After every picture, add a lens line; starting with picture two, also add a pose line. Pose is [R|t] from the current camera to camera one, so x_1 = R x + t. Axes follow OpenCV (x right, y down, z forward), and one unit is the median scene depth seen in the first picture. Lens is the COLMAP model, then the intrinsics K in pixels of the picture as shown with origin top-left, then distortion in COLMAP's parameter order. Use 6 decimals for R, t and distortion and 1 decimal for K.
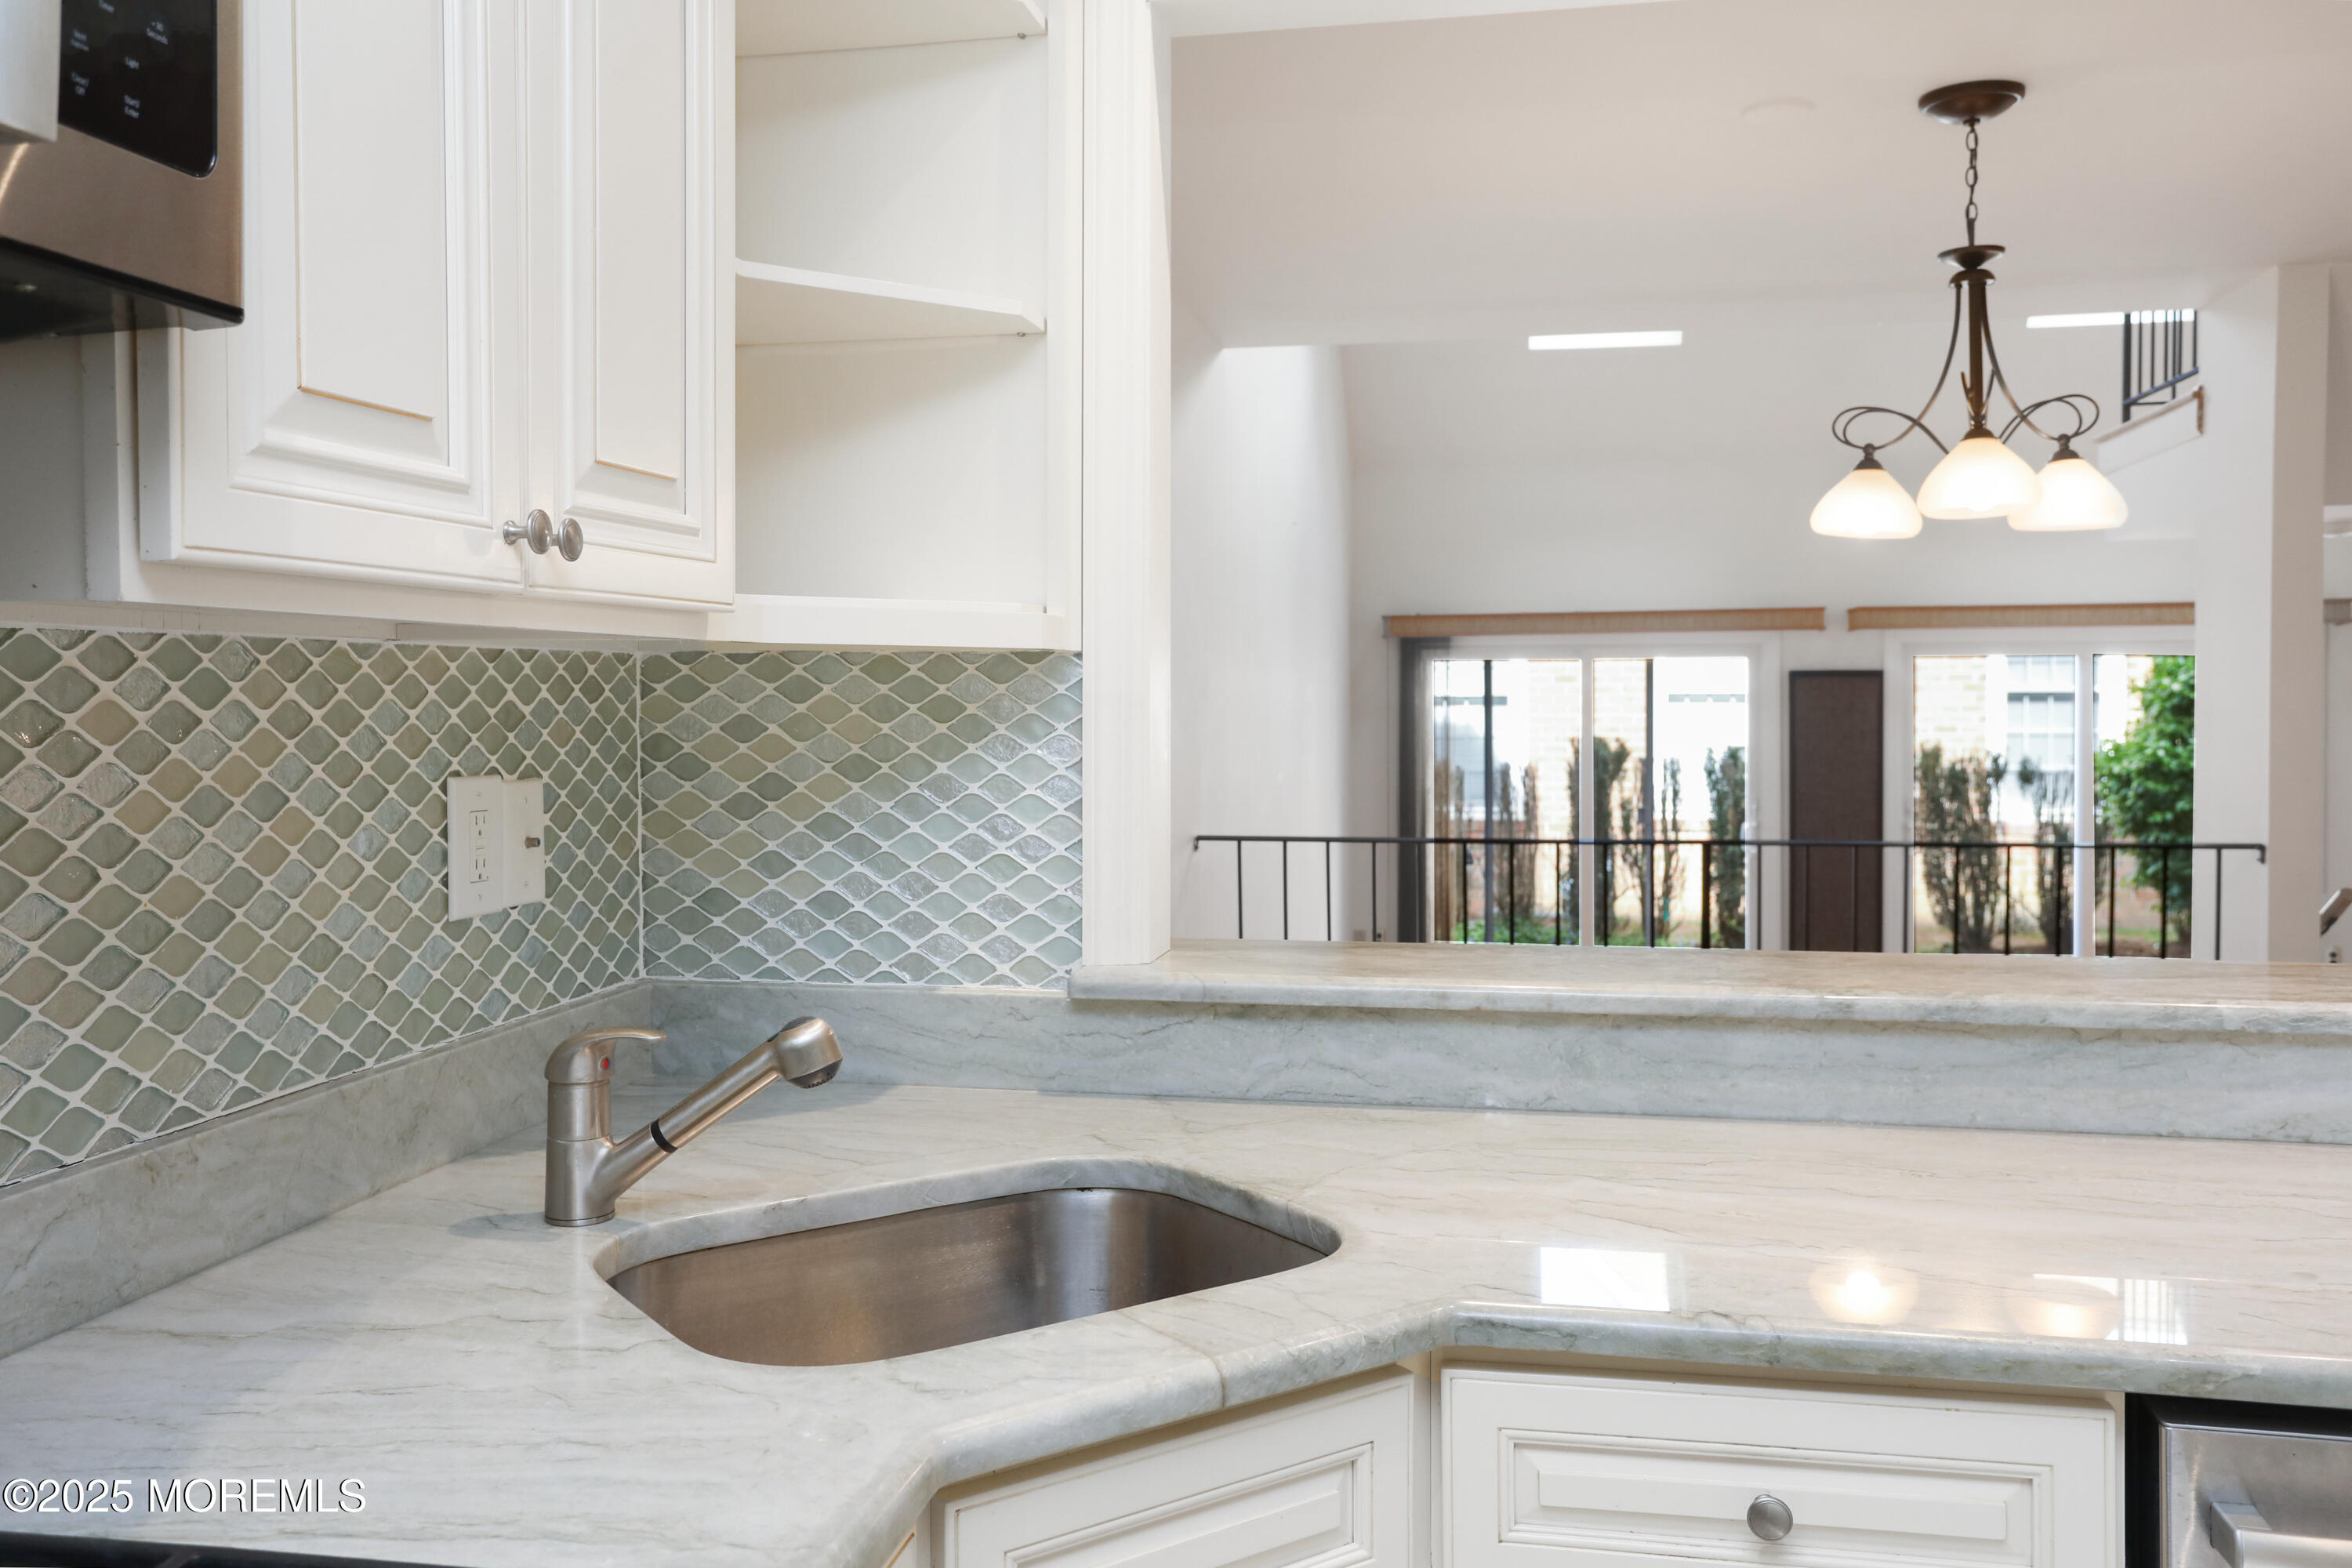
lens RADIAL K [[1865.8, 0, 1144.8], [0, 1865.8, 773.7], [0, 0, 1]] dist [-0.001214, -0.001011]
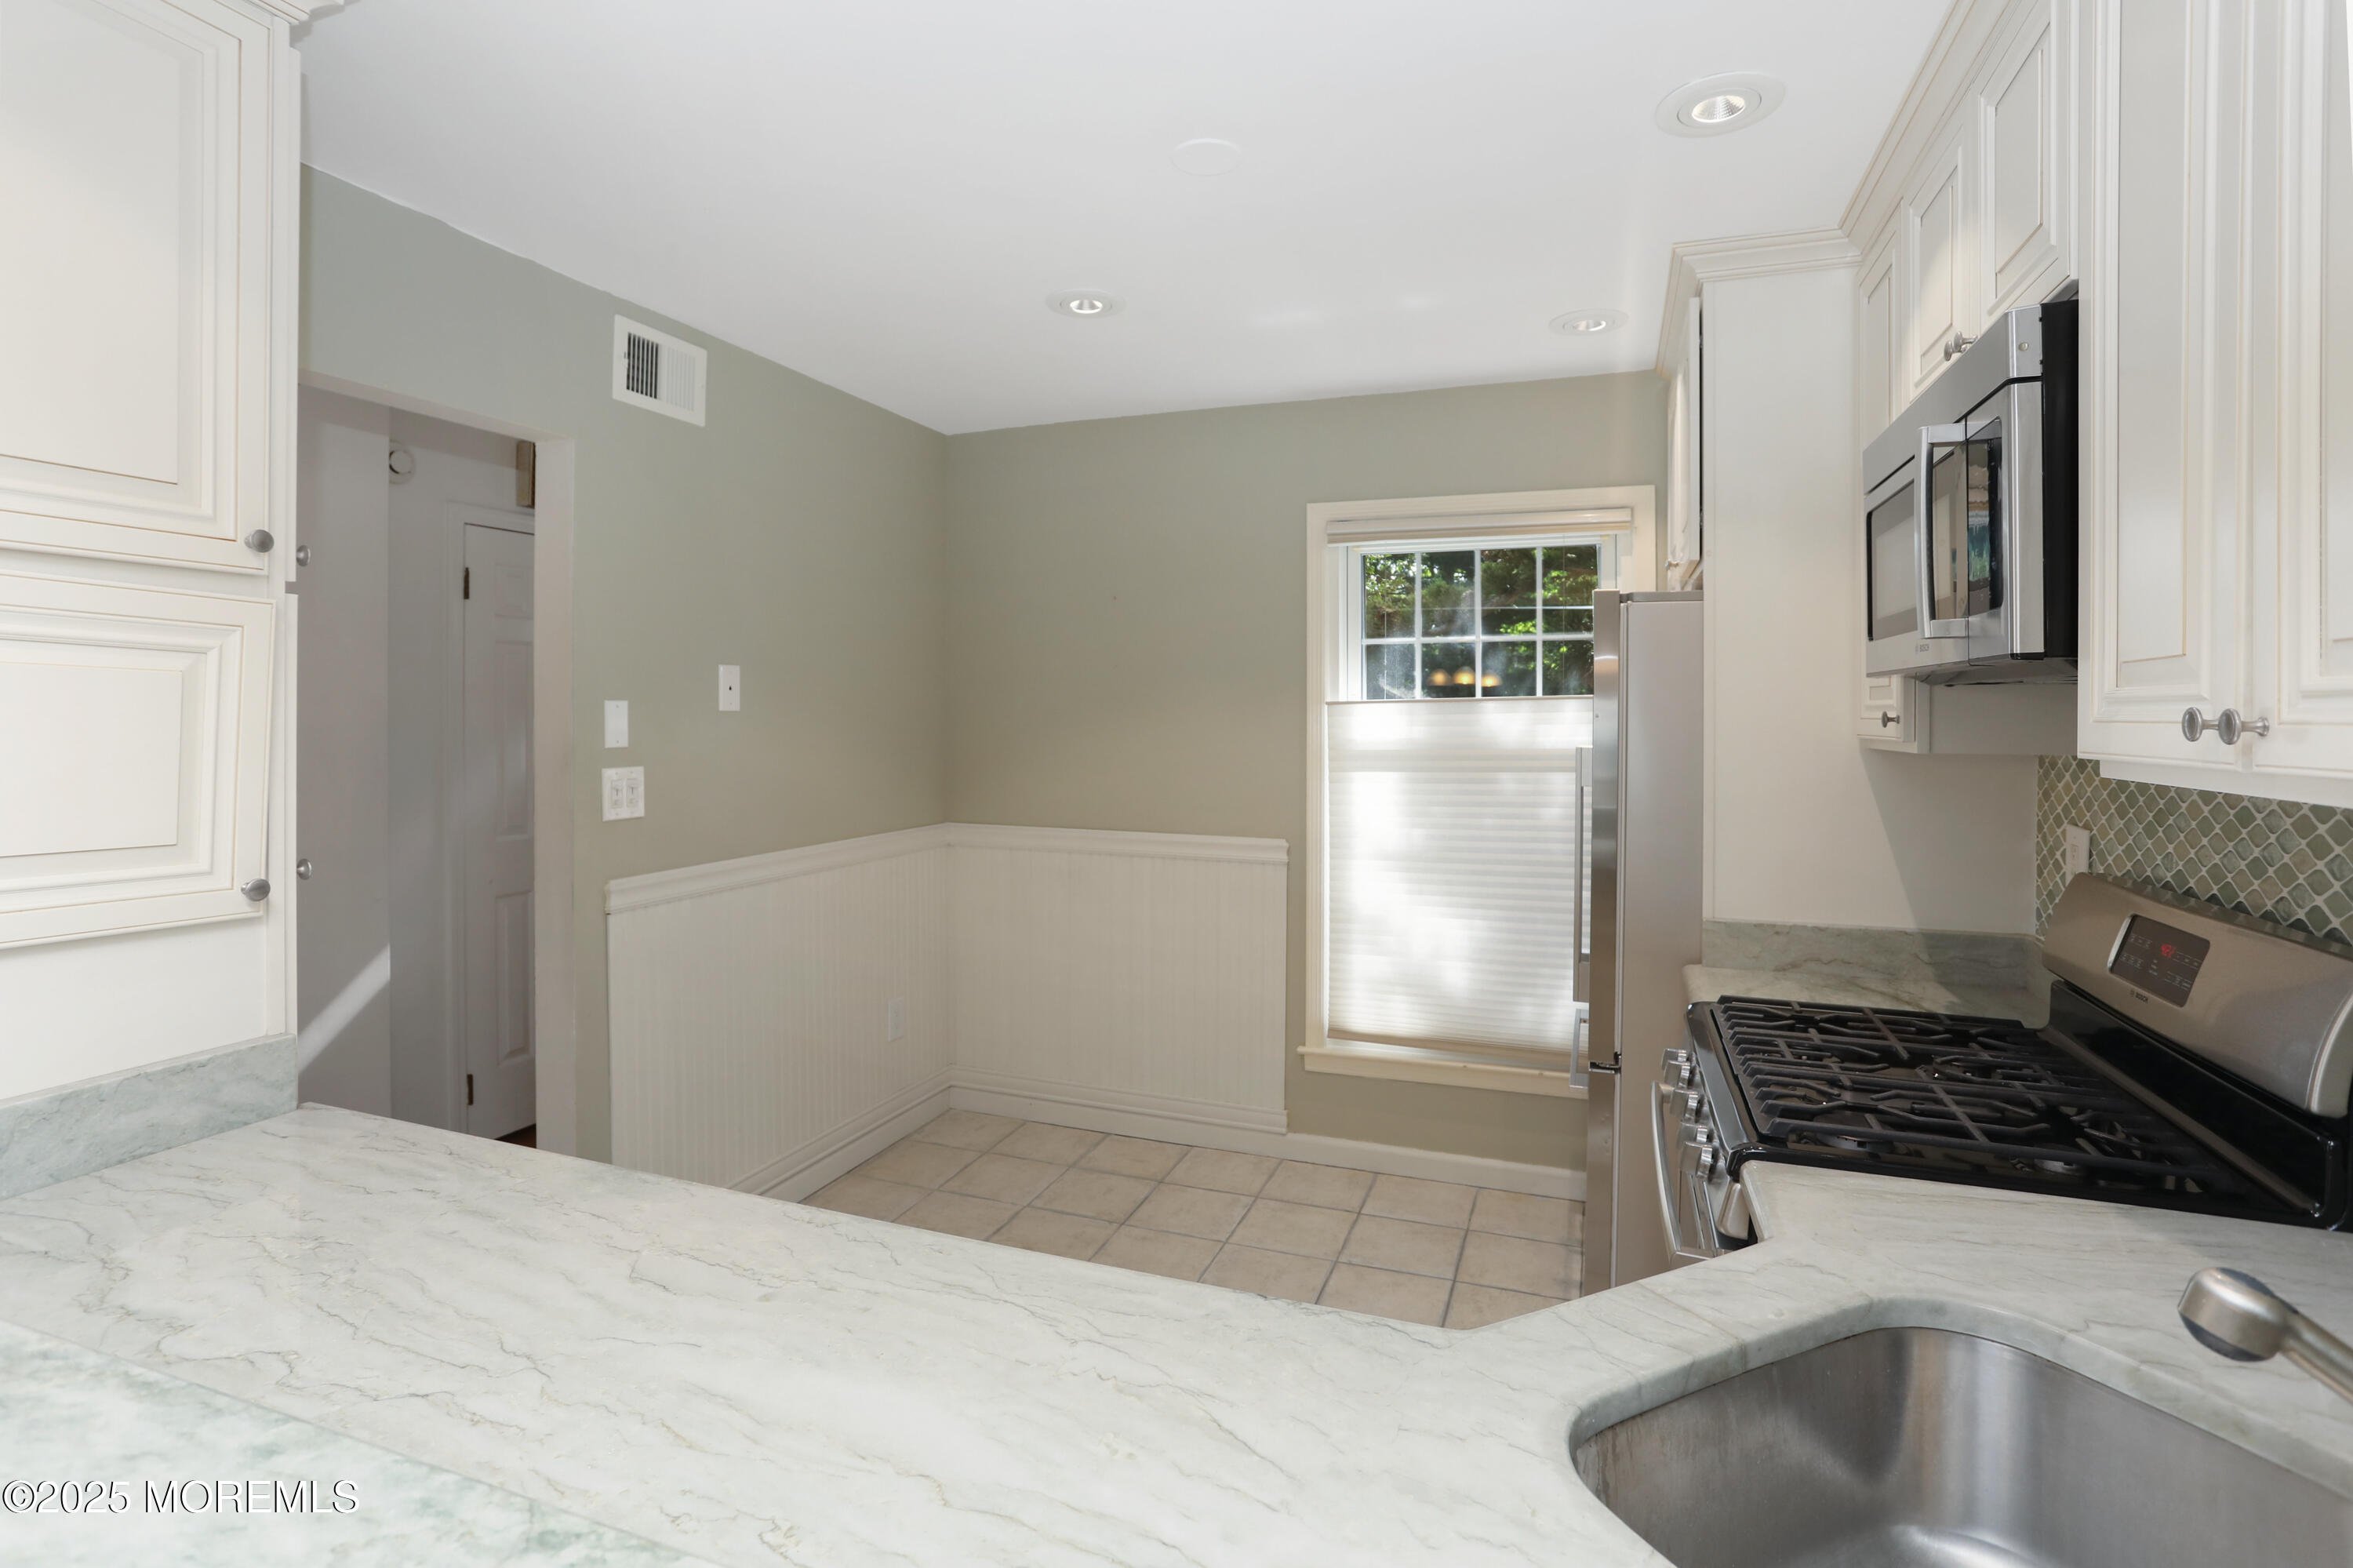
lens RADIAL K [[1149.8, 0, 1169.5], [0, 1149.8, 736.8], [0, 0, 1]] dist [-0.064218, 0.036051]
pose [[-0.989607, -0.007825, 0.143588, 0.169960], [0.001560, 0.997875, 0.065134, -0.107840], [-0.143793, 0.064682, -0.987492, 1.173465]]
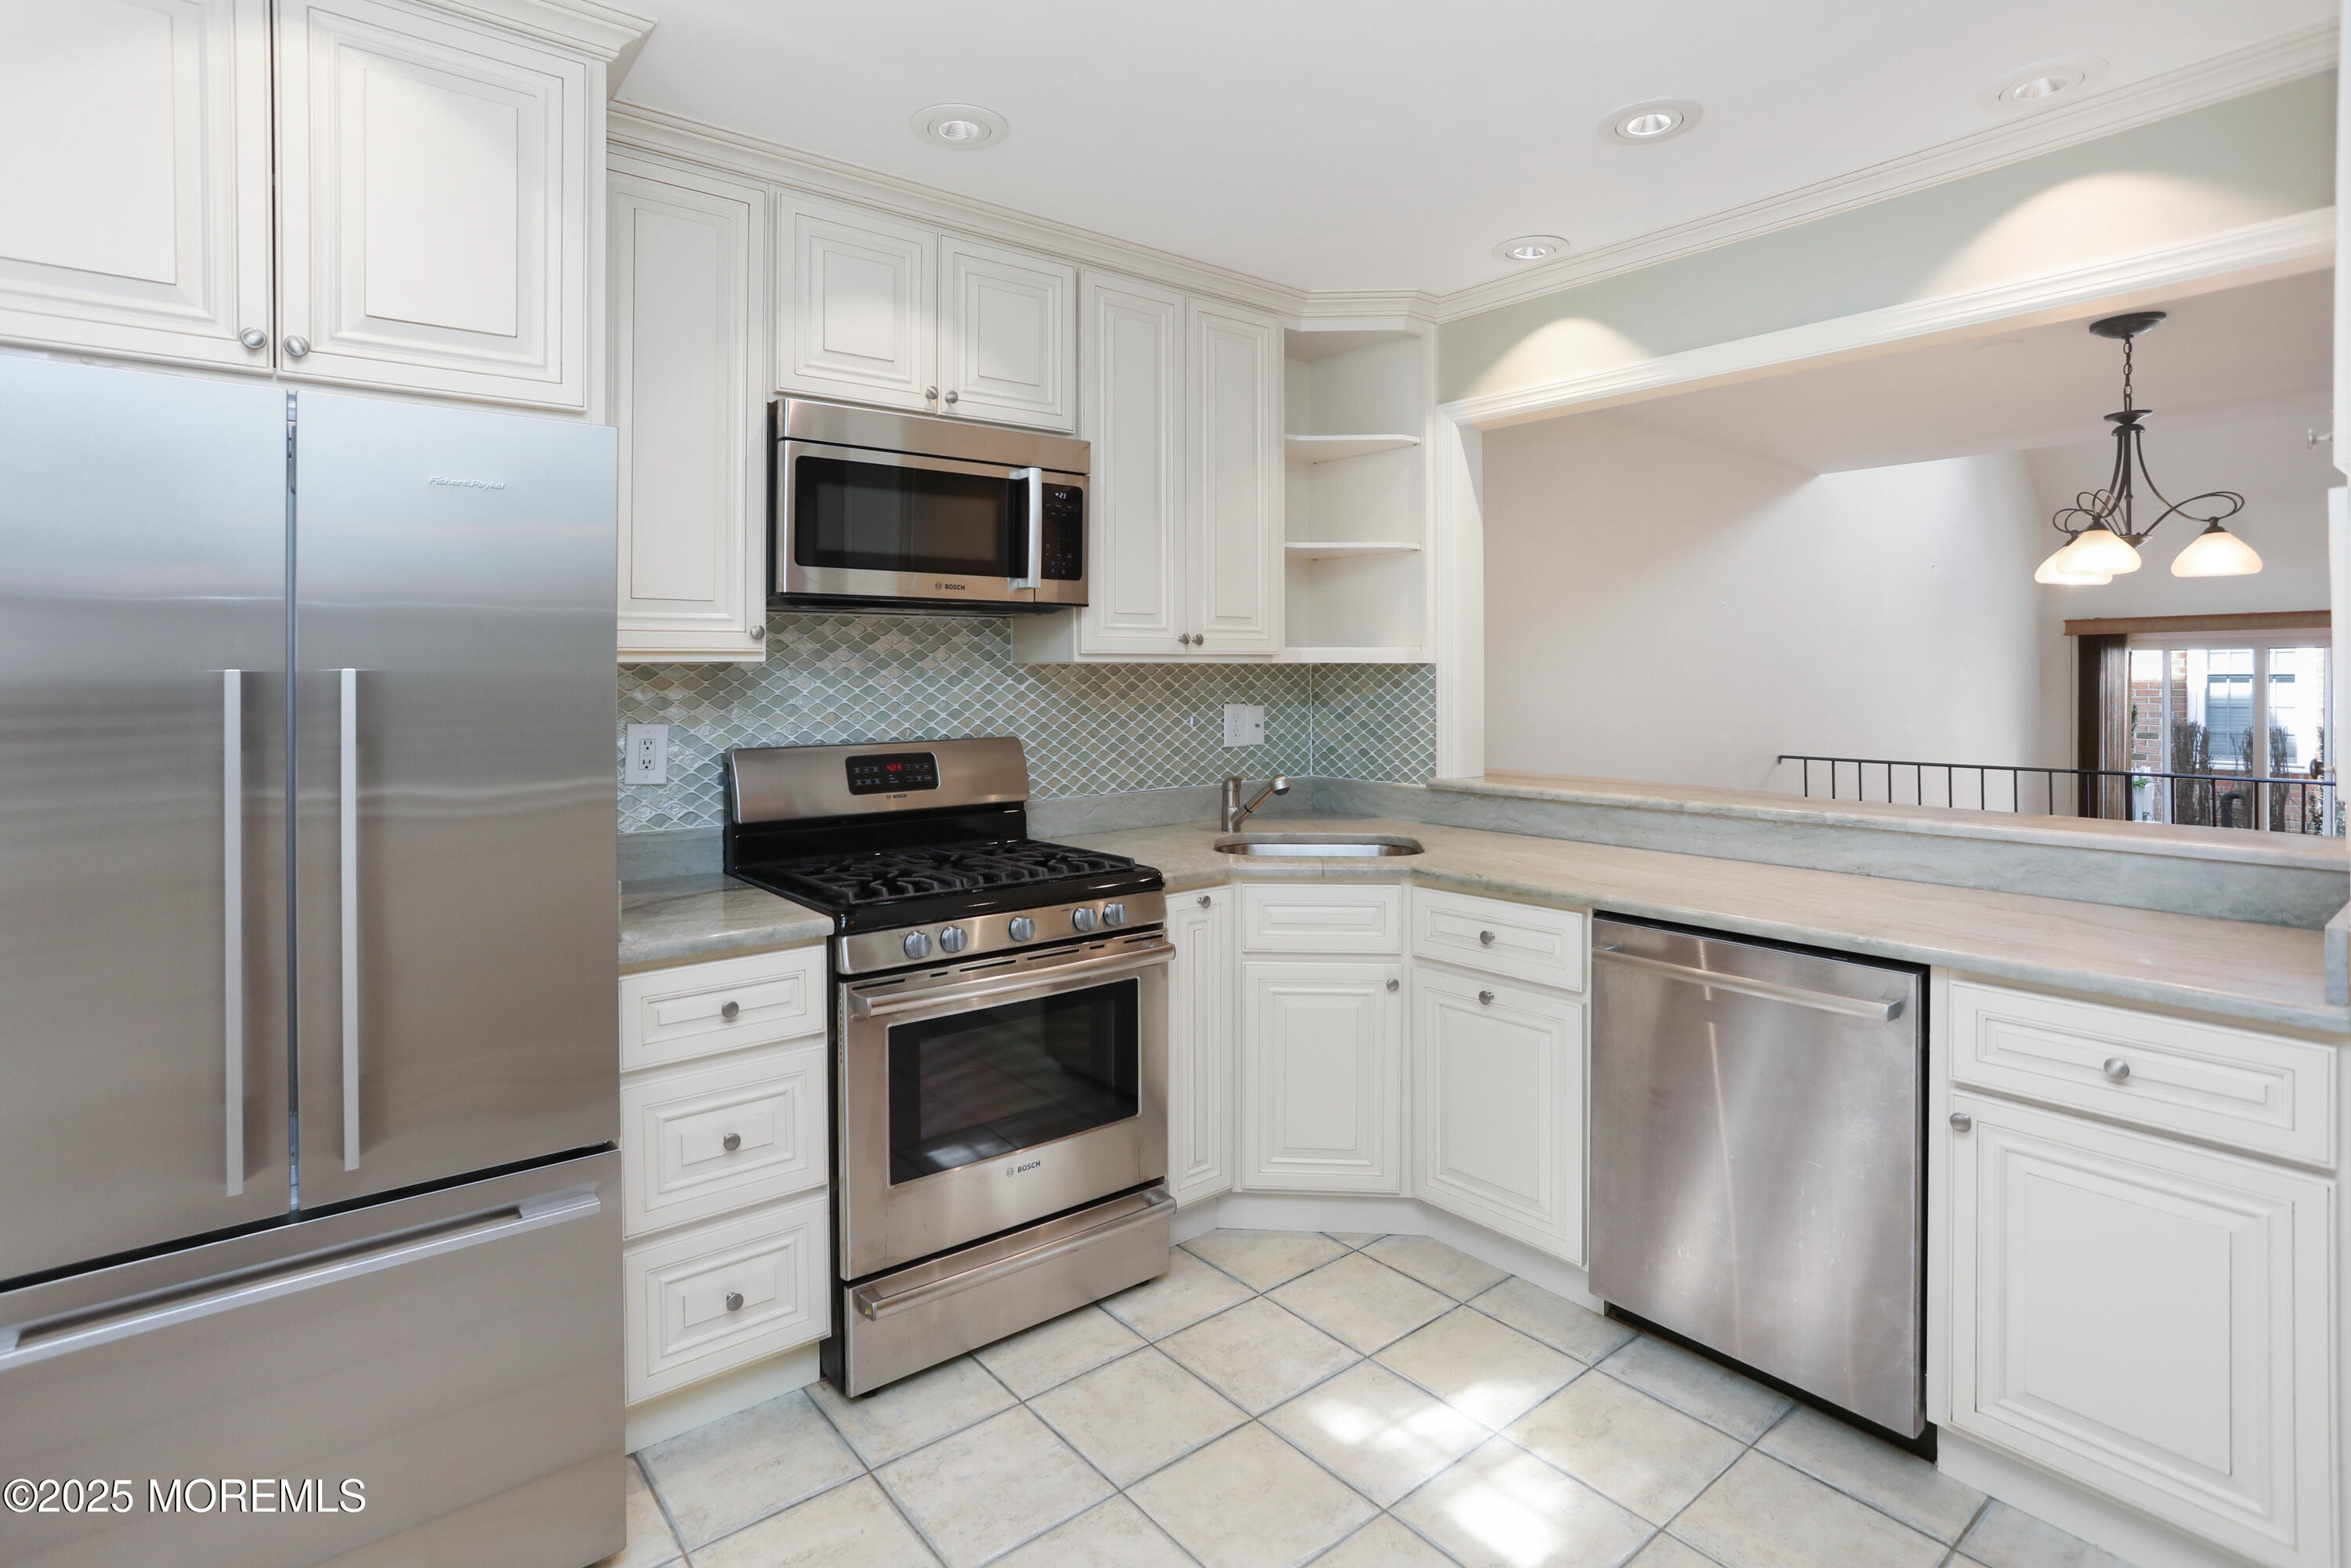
lens RADIAL K [[1148.7, 0, 1168.5], [0, 1148.7, 736.8], [0, 0, 1]] dist [-0.064218, 0.036051]
pose [[0.773790, 0.035163, -0.632466, 0.749199], [-0.025586, 0.999378, 0.024259, 0.012521], [0.632925, -0.002589, 0.774209, -0.570548]]
